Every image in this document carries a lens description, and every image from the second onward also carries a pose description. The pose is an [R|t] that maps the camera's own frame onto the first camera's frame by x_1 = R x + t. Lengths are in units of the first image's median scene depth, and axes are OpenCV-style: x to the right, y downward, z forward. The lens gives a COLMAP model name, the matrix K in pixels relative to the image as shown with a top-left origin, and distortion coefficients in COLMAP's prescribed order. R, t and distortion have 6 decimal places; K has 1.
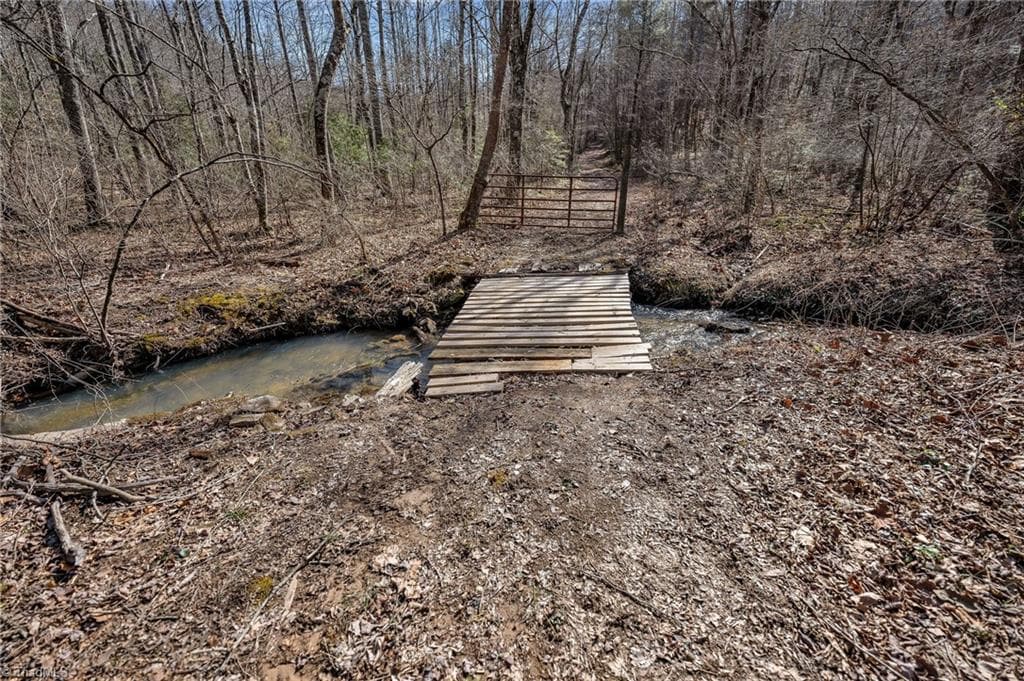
lens RADIAL K [[412.2, 0, 509.9], [0, 412.2, 343.5], [0, 0, 1]] dist [0.000739, 0.000213]
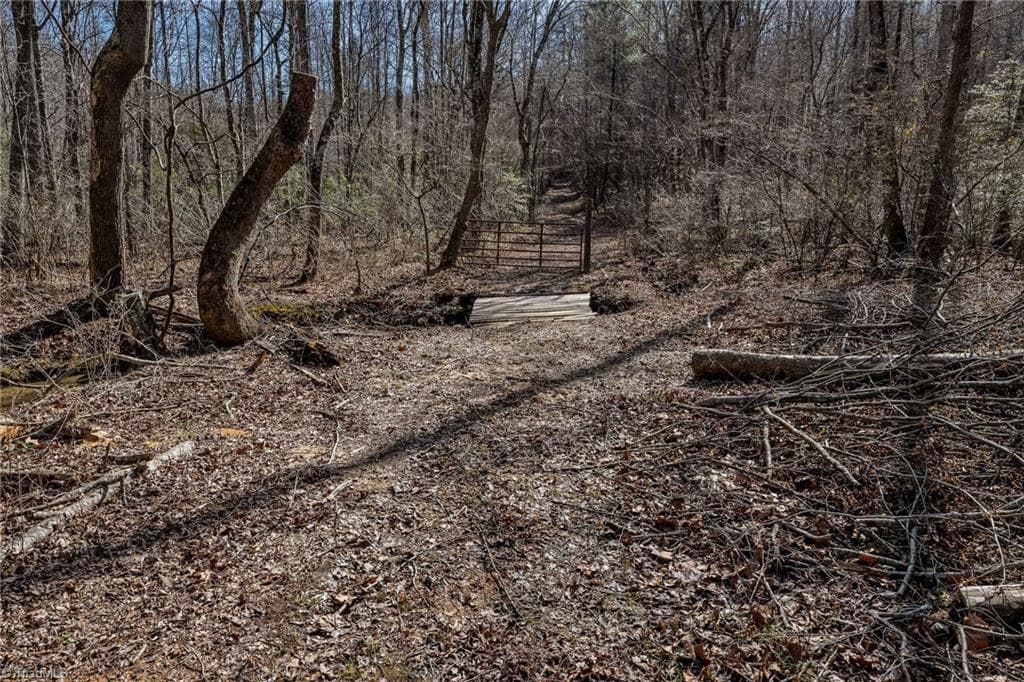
lens RADIAL K [[695.3, 0, 512.0], [0, 695.3, 341.0], [0, 0, 1]] dist [-0.000349, 0.001391]
pose [[0.993019, -0.000141, 0.117952, -0.154116], [0.025507, 0.976593, -0.213577, 0.309807], [-0.115161, 0.215095, 0.969779, -0.756330]]
